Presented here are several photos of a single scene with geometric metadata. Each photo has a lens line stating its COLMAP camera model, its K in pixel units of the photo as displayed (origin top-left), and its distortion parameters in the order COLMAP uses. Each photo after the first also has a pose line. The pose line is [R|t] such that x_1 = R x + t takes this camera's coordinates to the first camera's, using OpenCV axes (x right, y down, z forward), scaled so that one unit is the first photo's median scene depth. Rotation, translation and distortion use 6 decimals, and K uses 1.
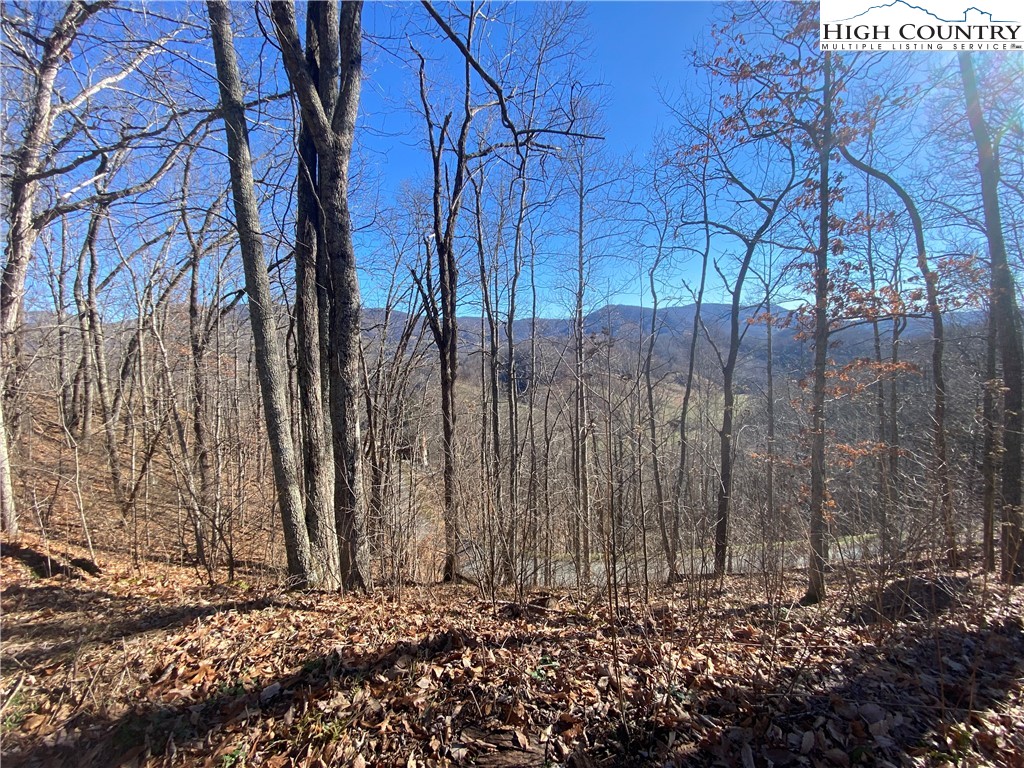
lens RADIAL K [[414.5, 0, 510.6], [0, 414.5, 385.7], [0, 0, 1]] dist [0.012560, -0.017114]
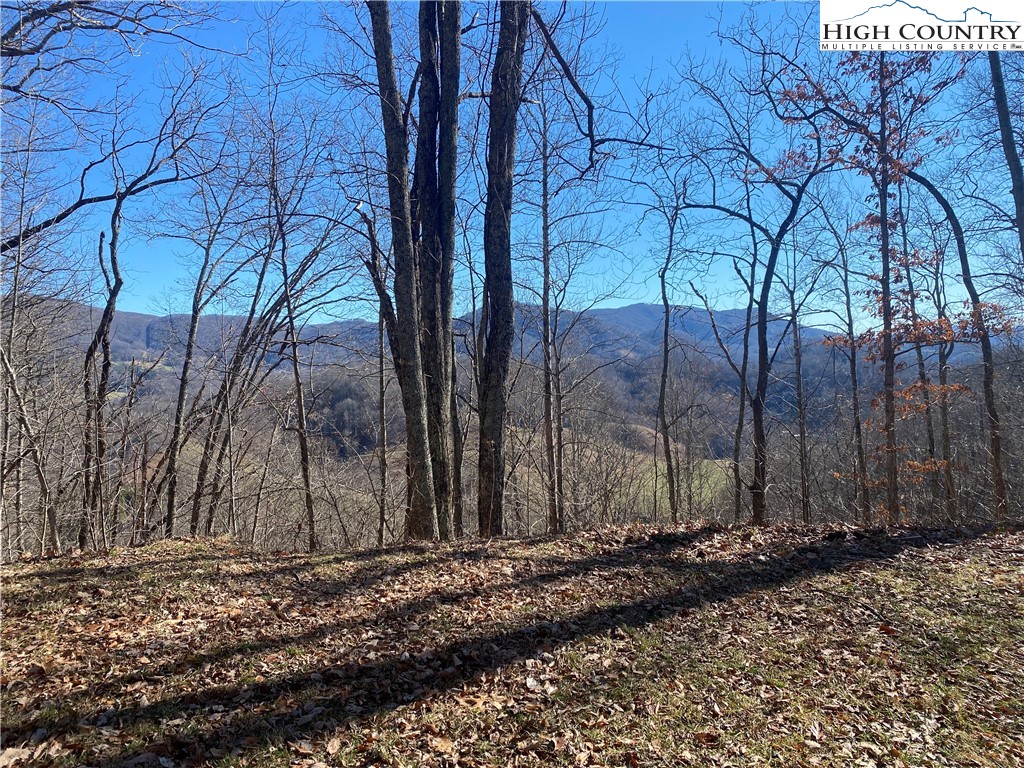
lens RADIAL K [[778.3, 0, 496.1], [0, 778.3, 375.1], [0, 0, 1]] dist [0.043298, -0.035799]
pose [[0.972098, 0.007463, 0.234458, -0.373845], [0.014328, 0.995739, -0.091101, 0.049249], [-0.234139, 0.091919, 0.967848, -0.377441]]
